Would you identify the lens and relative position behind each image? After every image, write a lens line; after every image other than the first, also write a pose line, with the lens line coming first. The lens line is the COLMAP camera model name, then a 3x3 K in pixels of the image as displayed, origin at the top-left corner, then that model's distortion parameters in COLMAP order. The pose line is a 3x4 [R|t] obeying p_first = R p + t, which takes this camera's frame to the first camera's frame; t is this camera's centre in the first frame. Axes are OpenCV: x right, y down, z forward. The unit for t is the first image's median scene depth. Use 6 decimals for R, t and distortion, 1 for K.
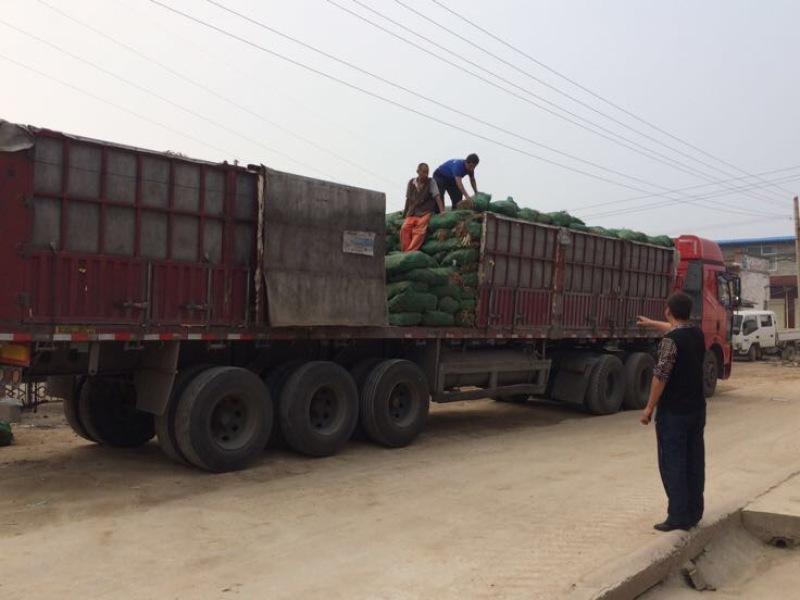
lens RADIAL K [[676.0, 0, 400.0], [0, 676.0, 300.0], [0, 0, 1]] dist [0.072204, -0.096507]
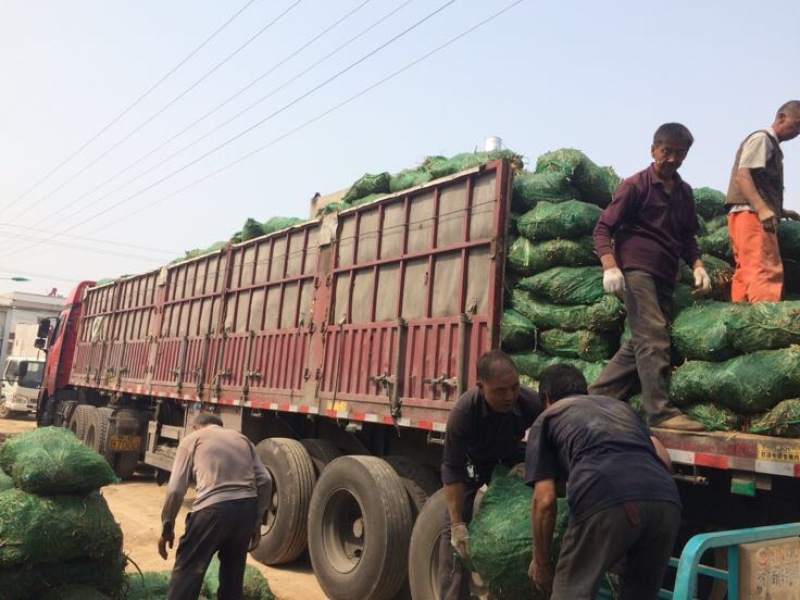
lens RADIAL K [[676.0, 0, 400.0], [0, 676.0, 300.0], [0, 0, 1]] dist [0.072204, -0.096507]
pose [[-0.187716, -0.200294, -0.961585, 0.799647], [-0.076552, 0.978993, -0.188976, 0.067257], [0.979236, 0.038137, -0.199106, 1.241660]]
